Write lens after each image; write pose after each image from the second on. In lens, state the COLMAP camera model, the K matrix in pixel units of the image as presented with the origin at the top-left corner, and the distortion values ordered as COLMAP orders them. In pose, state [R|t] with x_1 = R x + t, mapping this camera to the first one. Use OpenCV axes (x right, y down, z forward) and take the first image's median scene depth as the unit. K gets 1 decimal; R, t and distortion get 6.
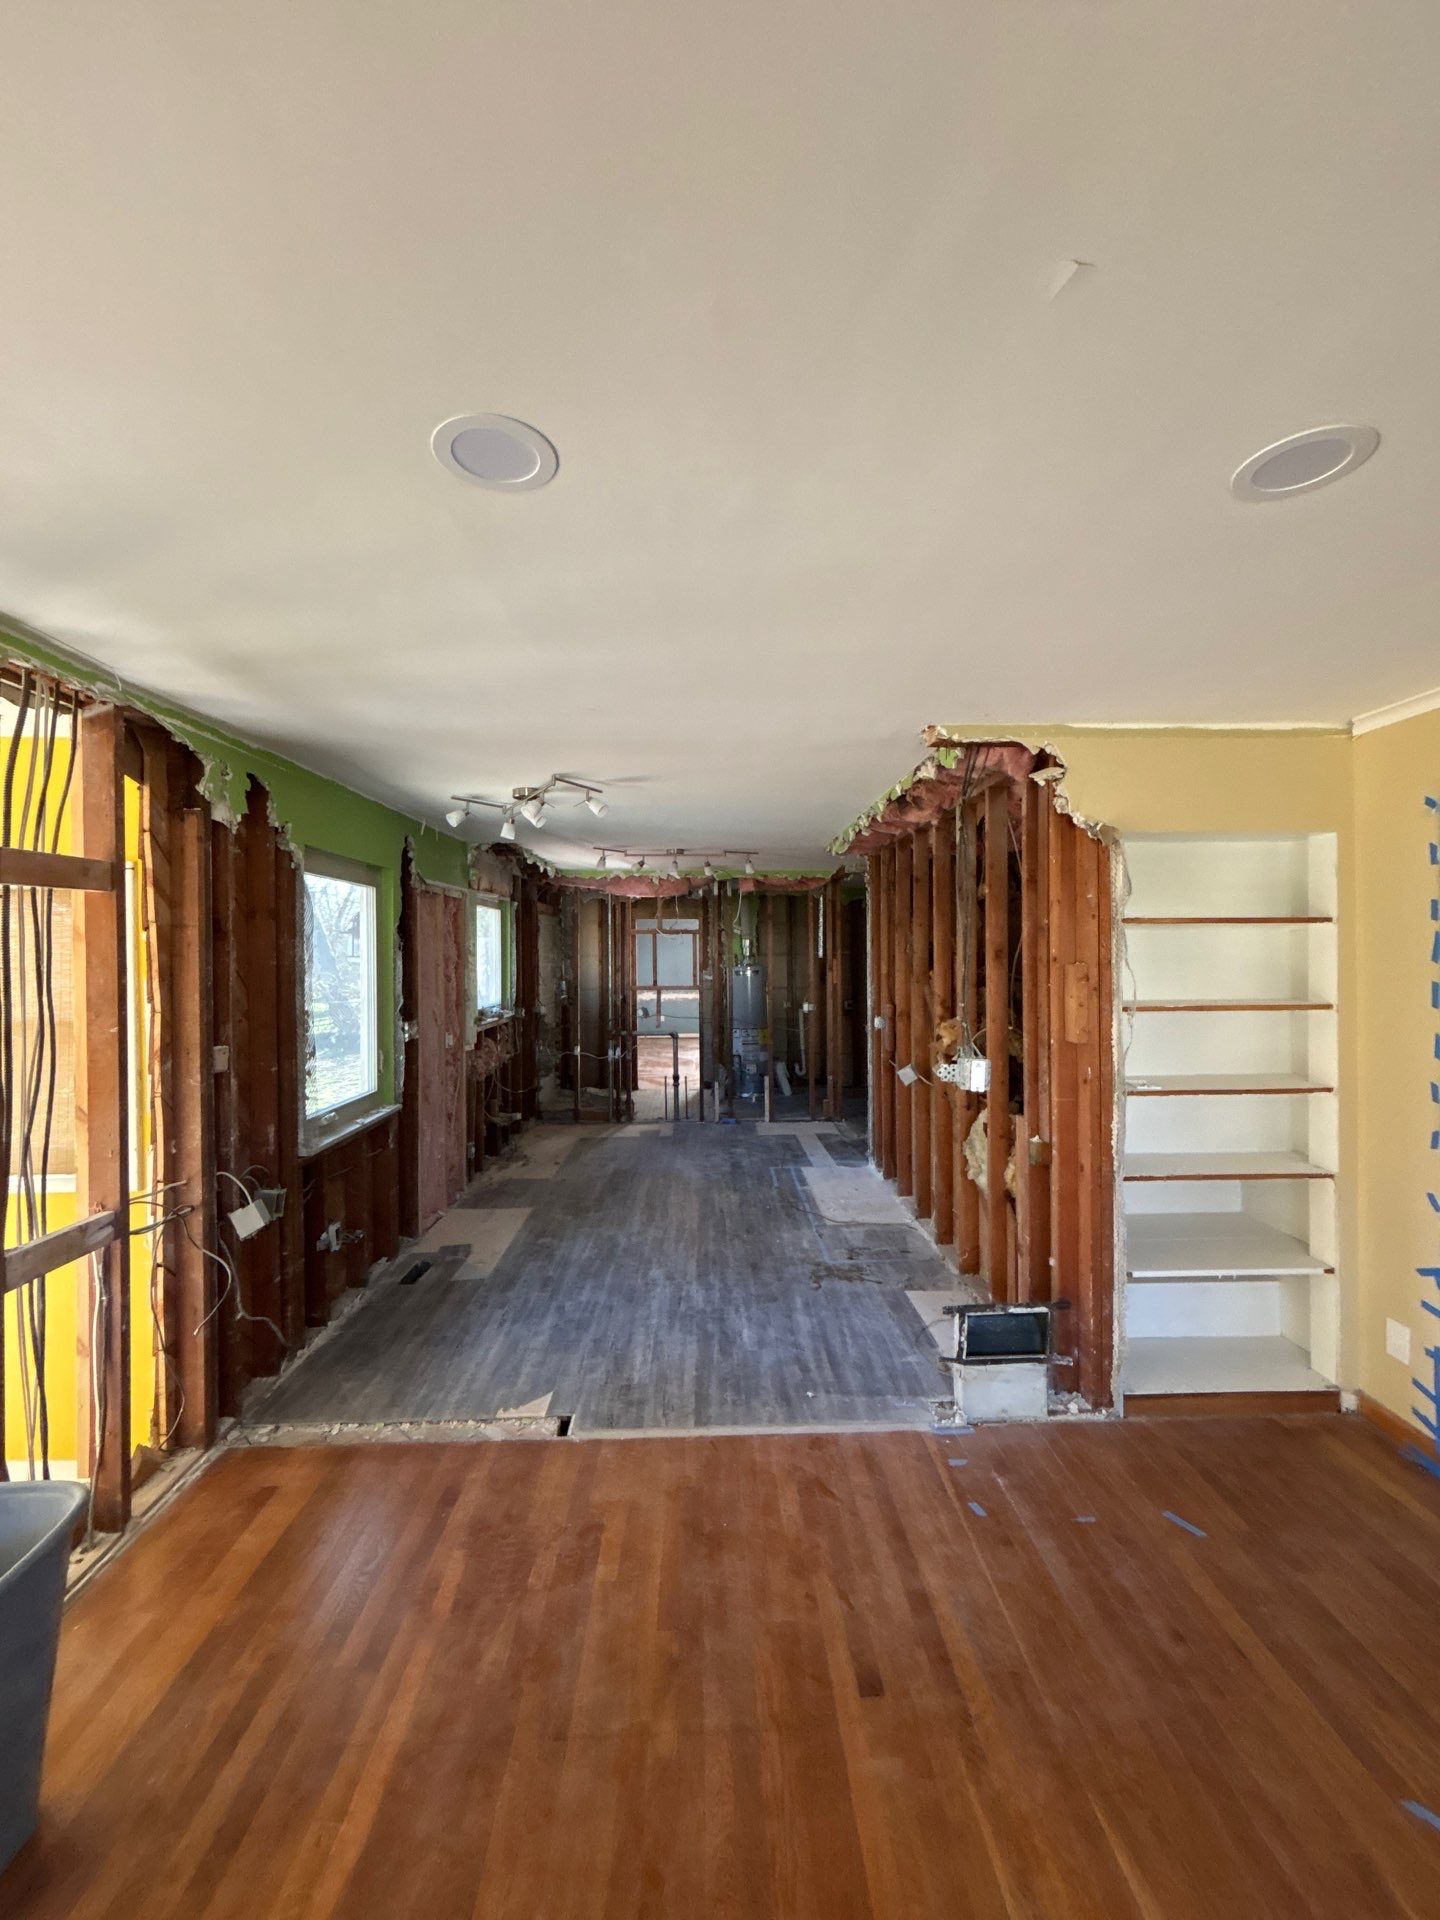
lens RADIAL K [[774.9, 0, 720.3], [0, 774.9, 959.5], [0, 0, 1]] dist [0.001381, -0.001024]
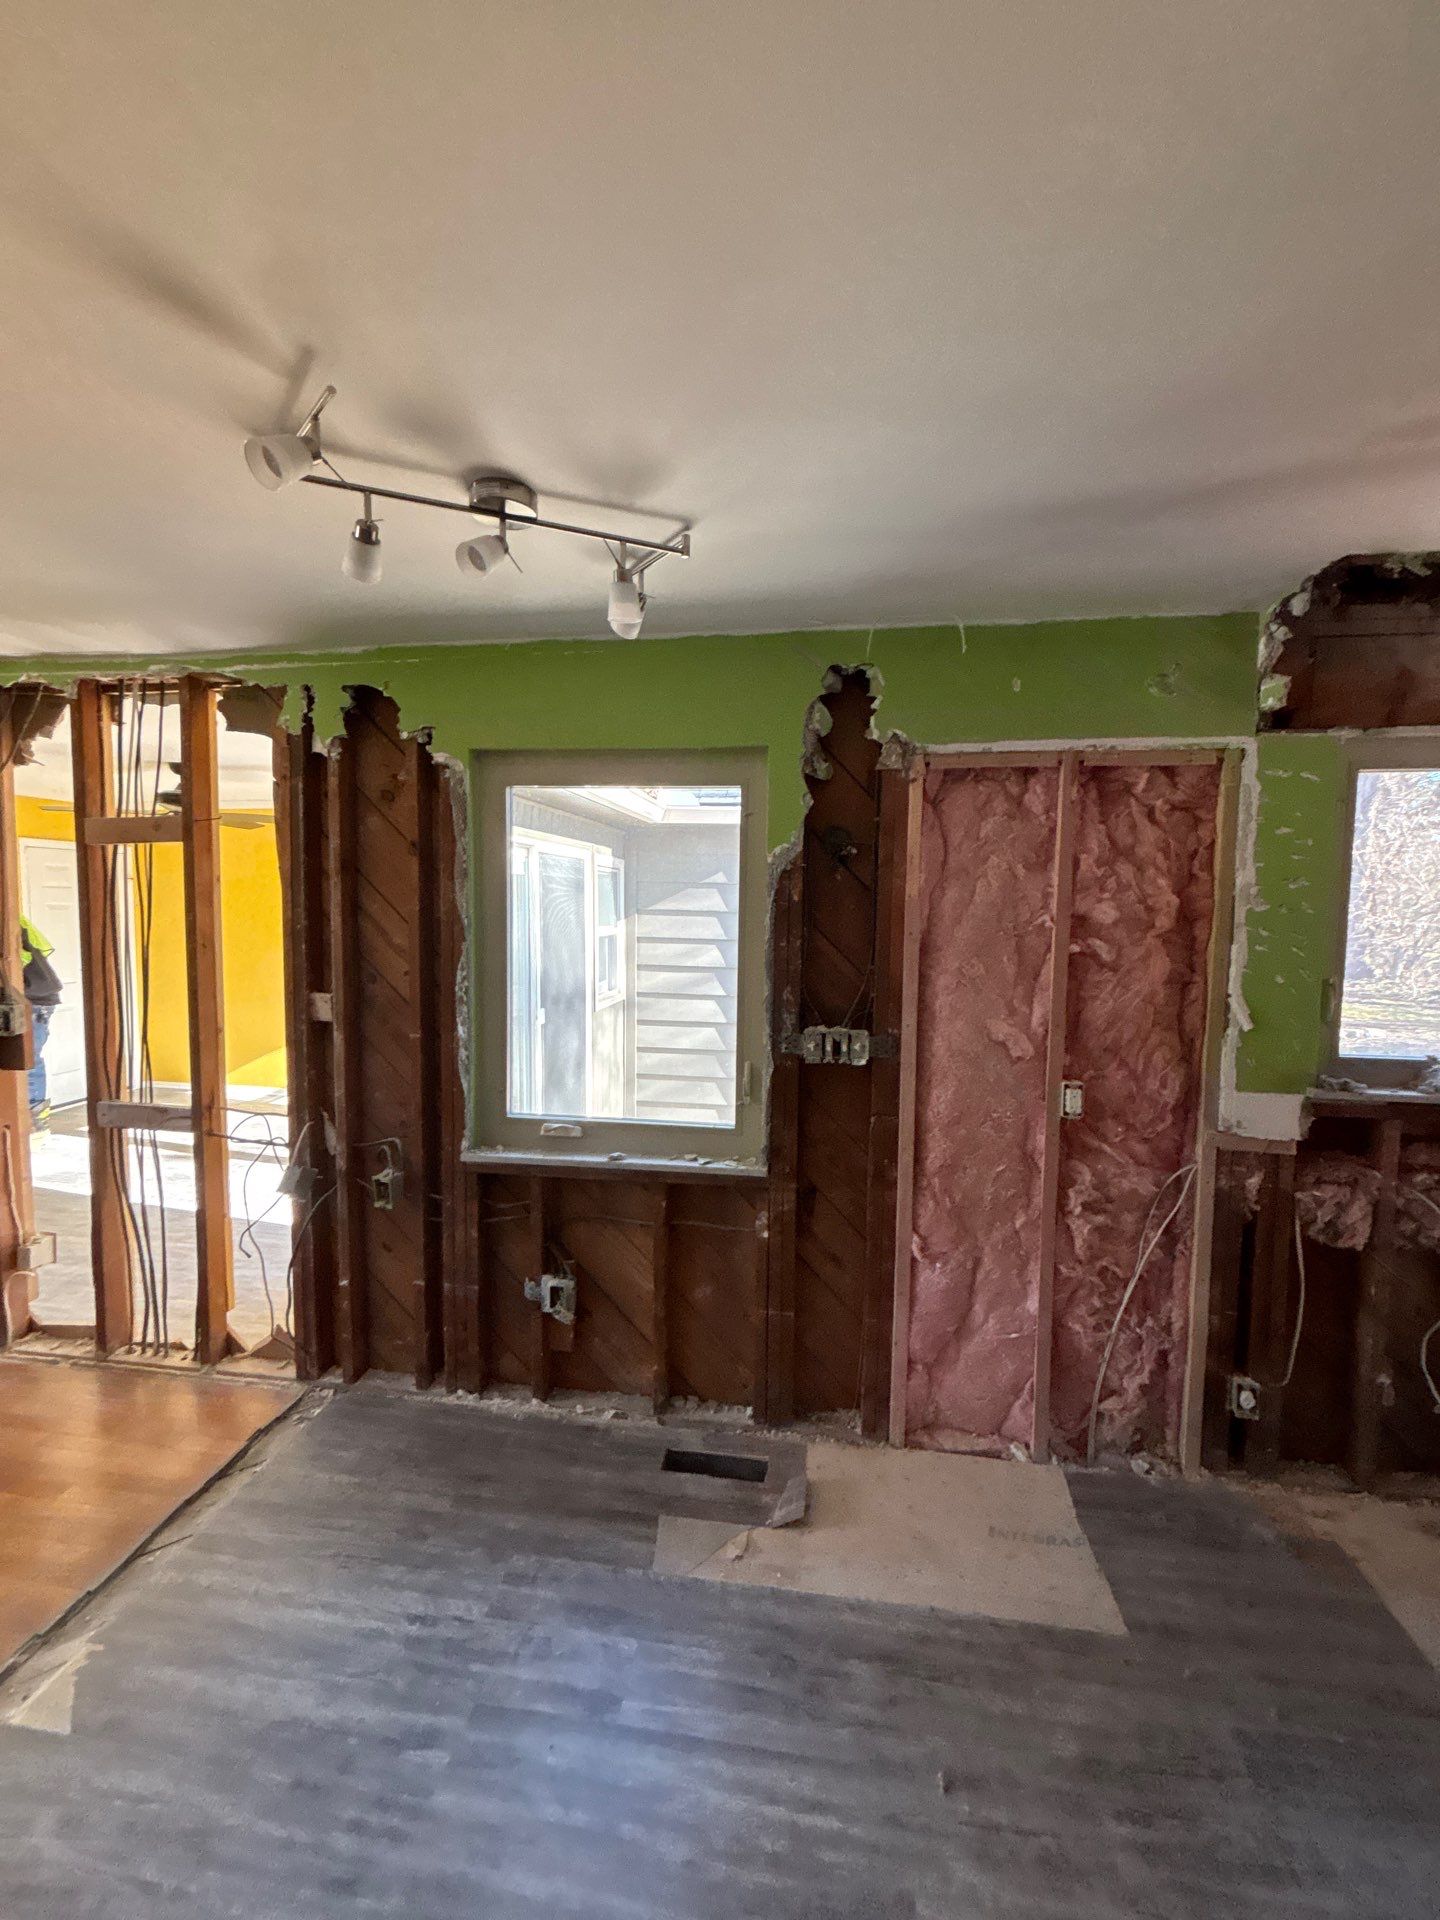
lens RADIAL K [[774.9, 0, 720.4], [0, 774.9, 954.5], [0, 0, 1]] dist [0.001381, -0.001024]
pose [[-0.168344, 0.076572, -0.982750, 0.167045], [-0.012641, 0.996729, 0.079827, -0.015191], [0.985647, 0.025862, -0.166825, 1.365948]]
